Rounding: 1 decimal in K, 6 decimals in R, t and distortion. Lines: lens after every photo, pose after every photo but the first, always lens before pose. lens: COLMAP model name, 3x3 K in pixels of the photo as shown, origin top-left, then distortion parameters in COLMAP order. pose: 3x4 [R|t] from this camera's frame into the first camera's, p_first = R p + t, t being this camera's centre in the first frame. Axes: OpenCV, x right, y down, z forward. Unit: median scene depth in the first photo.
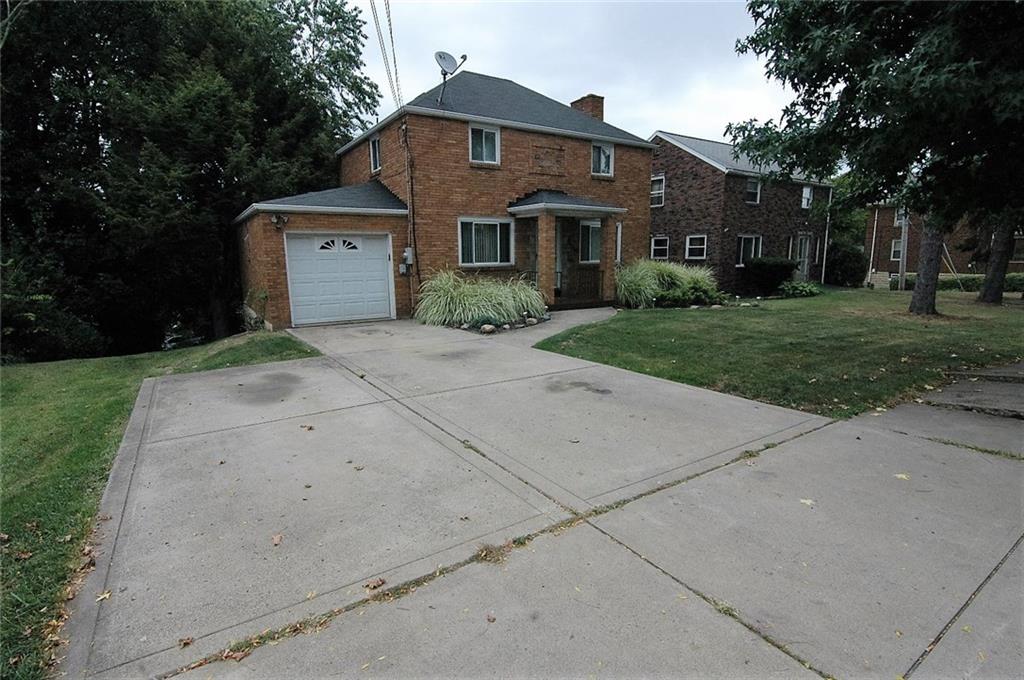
lens RADIAL K [[495.1, 0, 506.6], [0, 495.1, 339.2], [0, 0, 1]] dist [-0.001144, -0.012362]
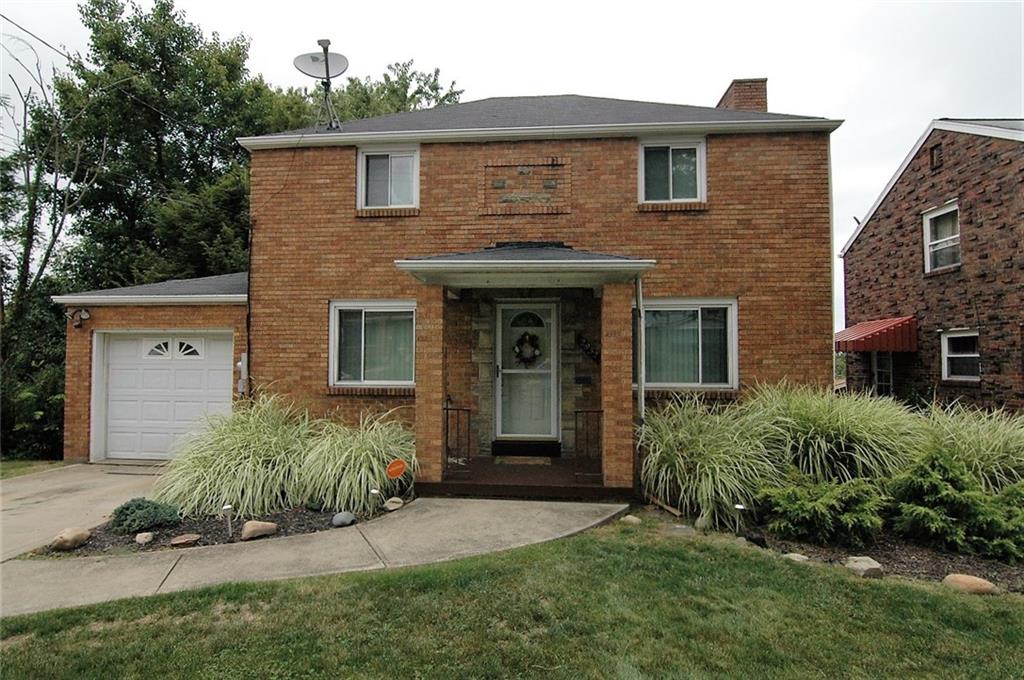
lens RADIAL K [[495.1, 0, 506.6], [0, 495.1, 339.2], [0, 0, 1]] dist [-0.001144, -0.012362]
pose [[0.797686, -0.013048, -0.602932, 0.406215], [-0.113707, 0.978580, -0.171613, -0.125113], [0.592257, 0.205451, 0.779116, 0.664351]]
